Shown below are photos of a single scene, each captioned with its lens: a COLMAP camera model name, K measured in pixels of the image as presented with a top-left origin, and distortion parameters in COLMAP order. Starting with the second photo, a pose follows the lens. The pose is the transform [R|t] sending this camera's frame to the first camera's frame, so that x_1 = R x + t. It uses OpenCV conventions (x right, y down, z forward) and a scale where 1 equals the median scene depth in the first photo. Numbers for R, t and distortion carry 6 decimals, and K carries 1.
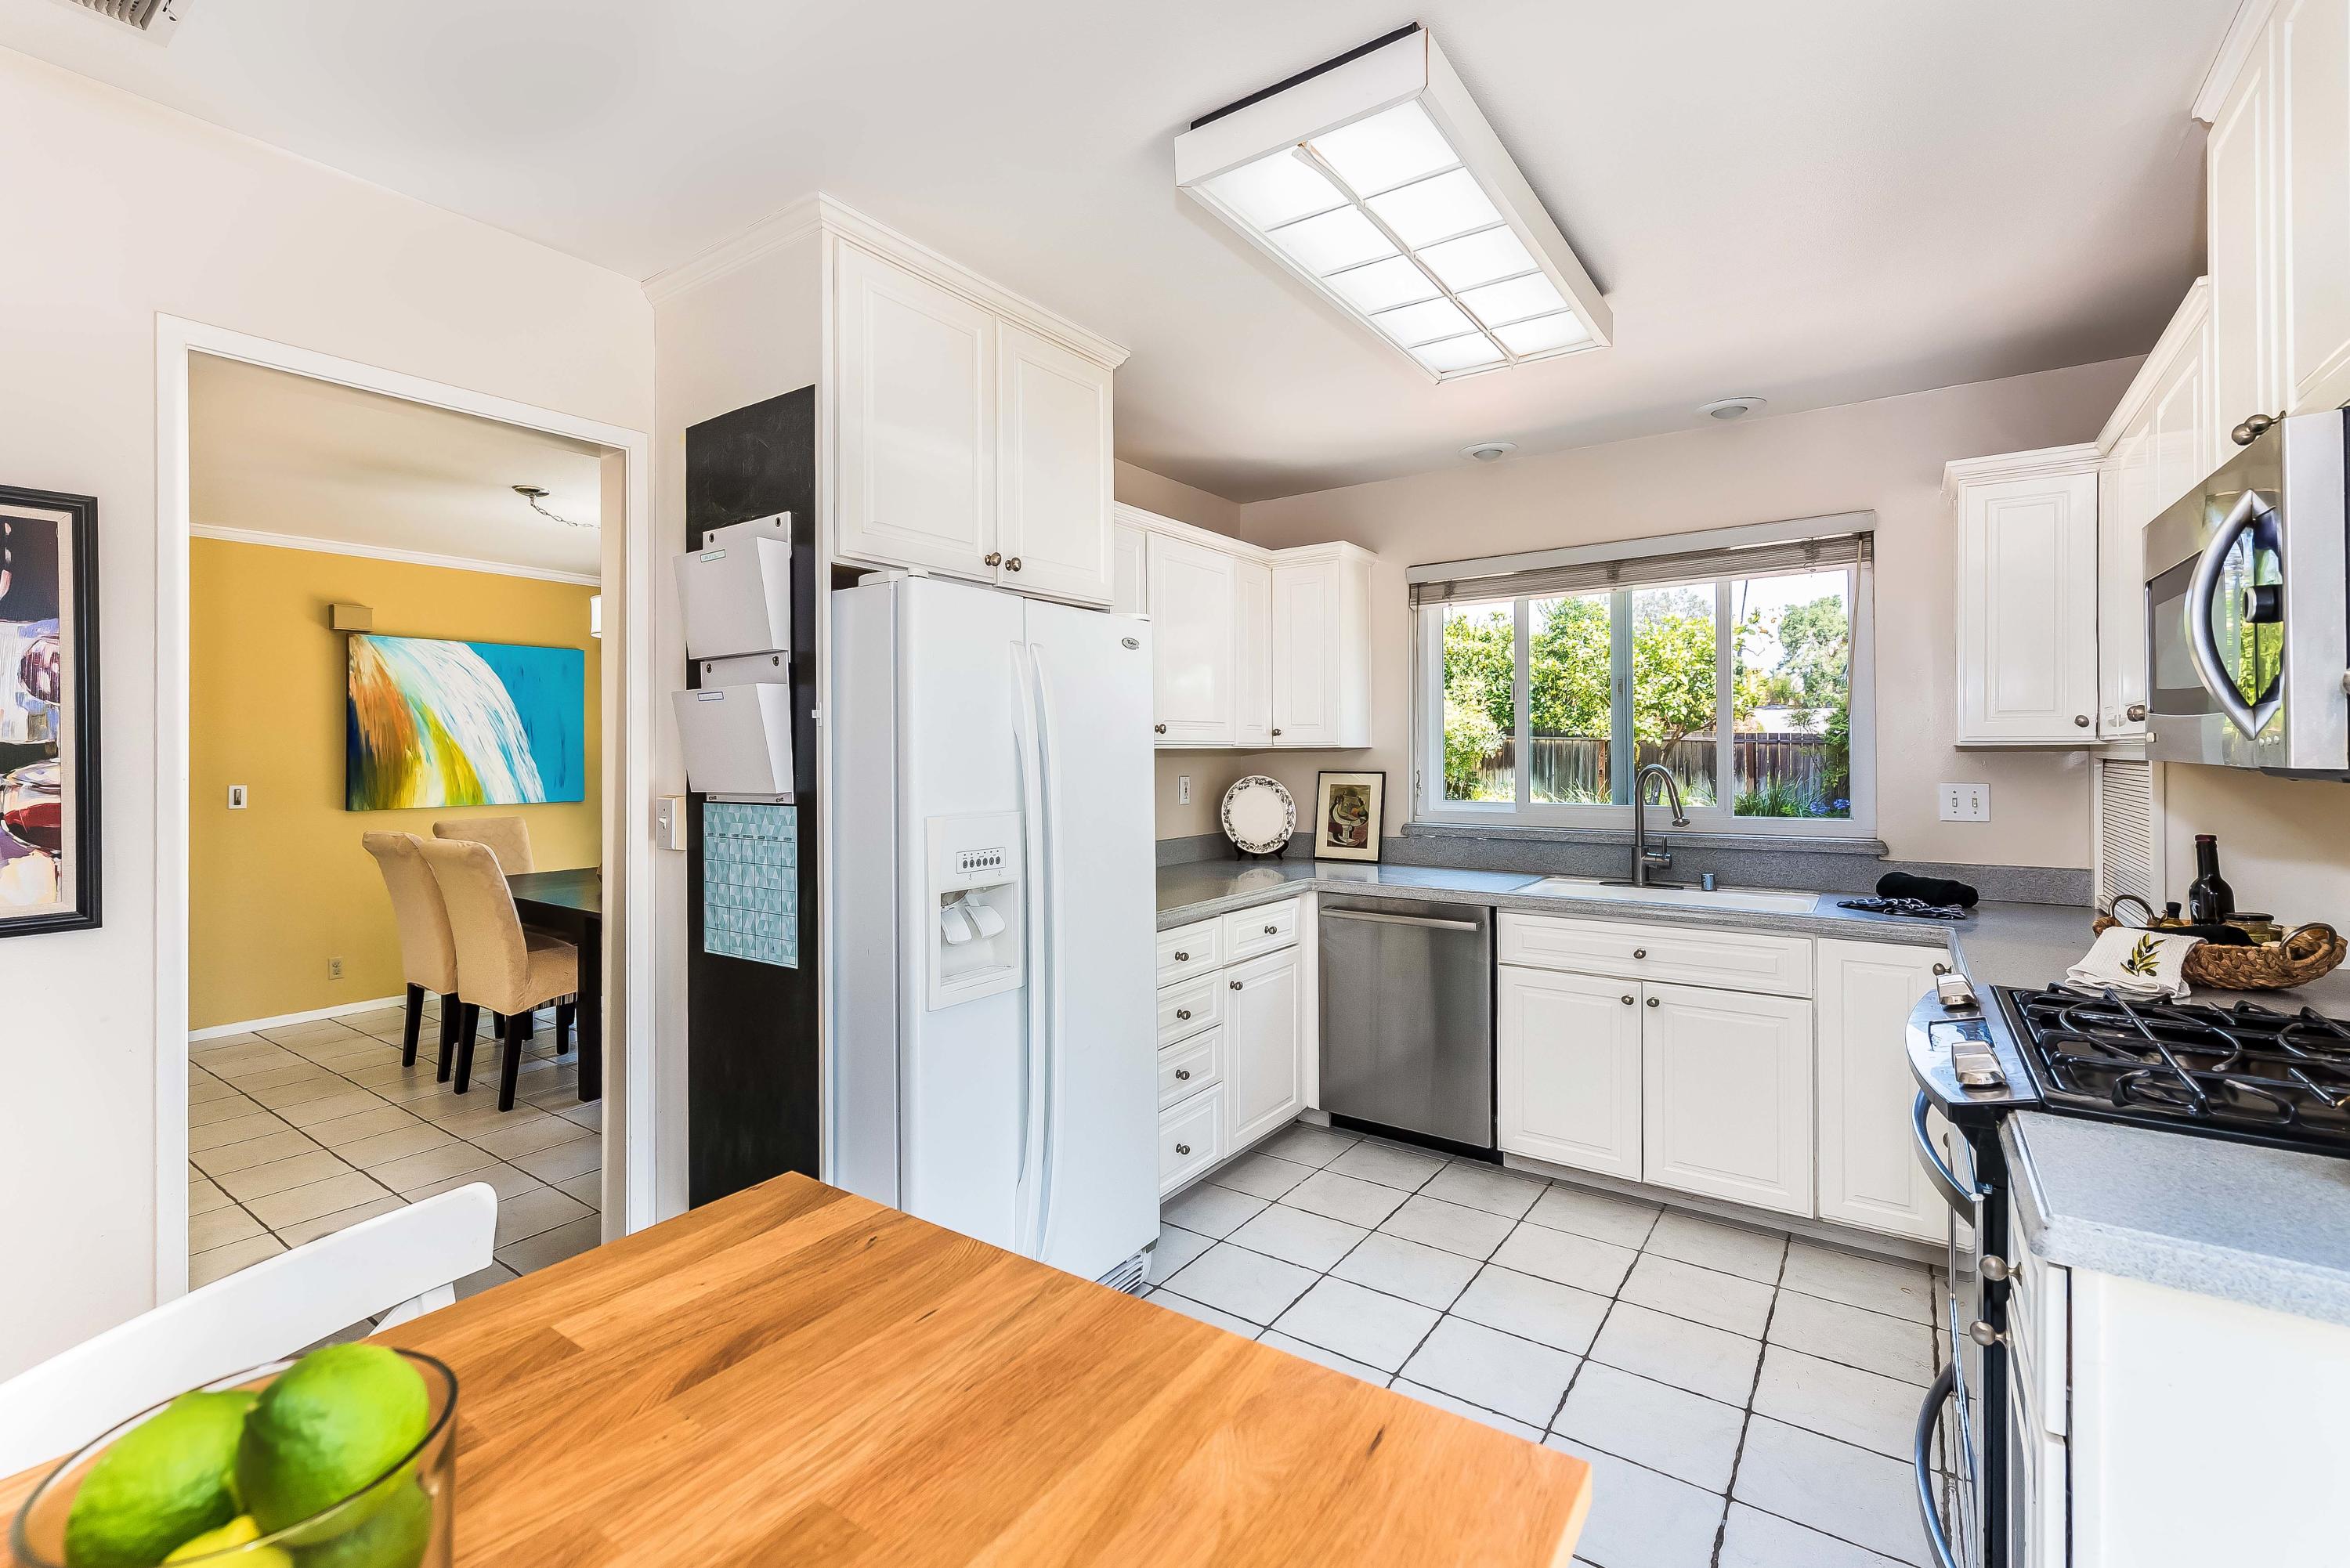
lens RADIAL K [[1031.5, 0, 1129.2], [0, 1031.5, 743.0], [0, 0, 1]] dist [-0.004859, -0.000814]
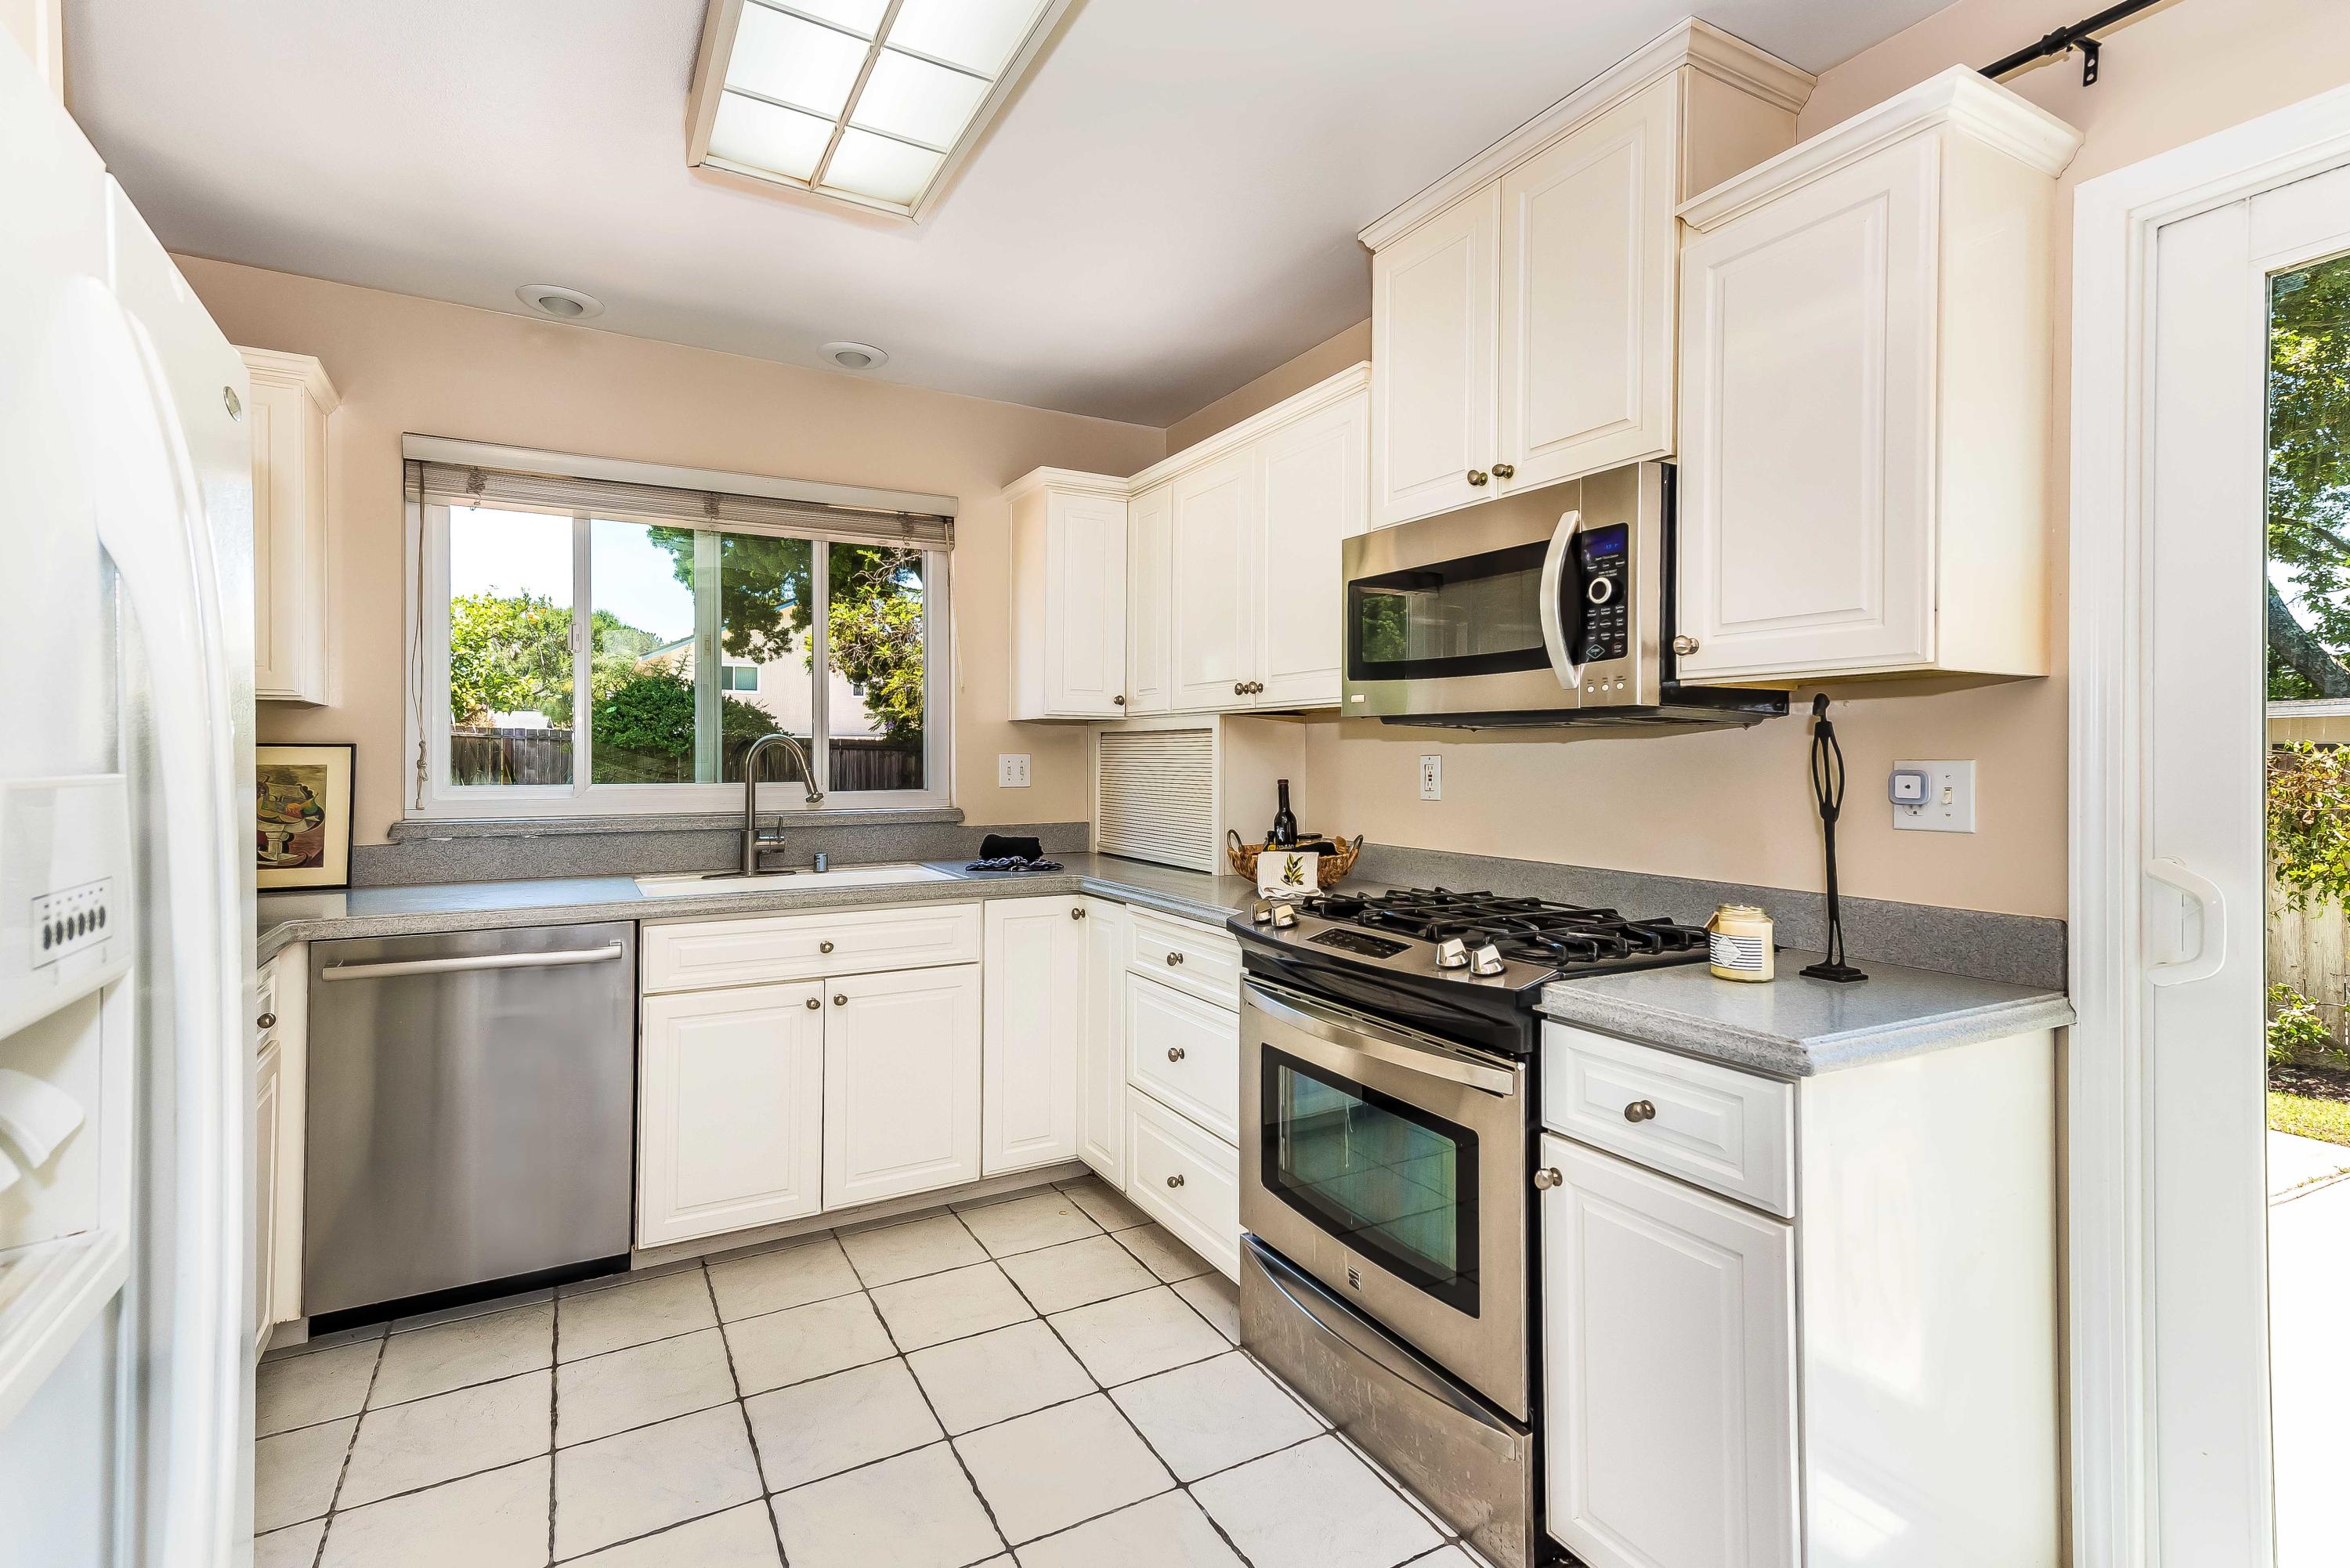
lens RADIAL K [[1069.8, 0, 1139.1], [0, 1069.8, 753.1], [0, 0, 1]] dist [0.028971, -0.000157]
pose [[0.428123, 0.005742, 0.903702, -0.187586], [-0.011891, 0.999929, -0.000720, 0.035406], [-0.903642, -0.010438, 0.428161, 0.342362]]
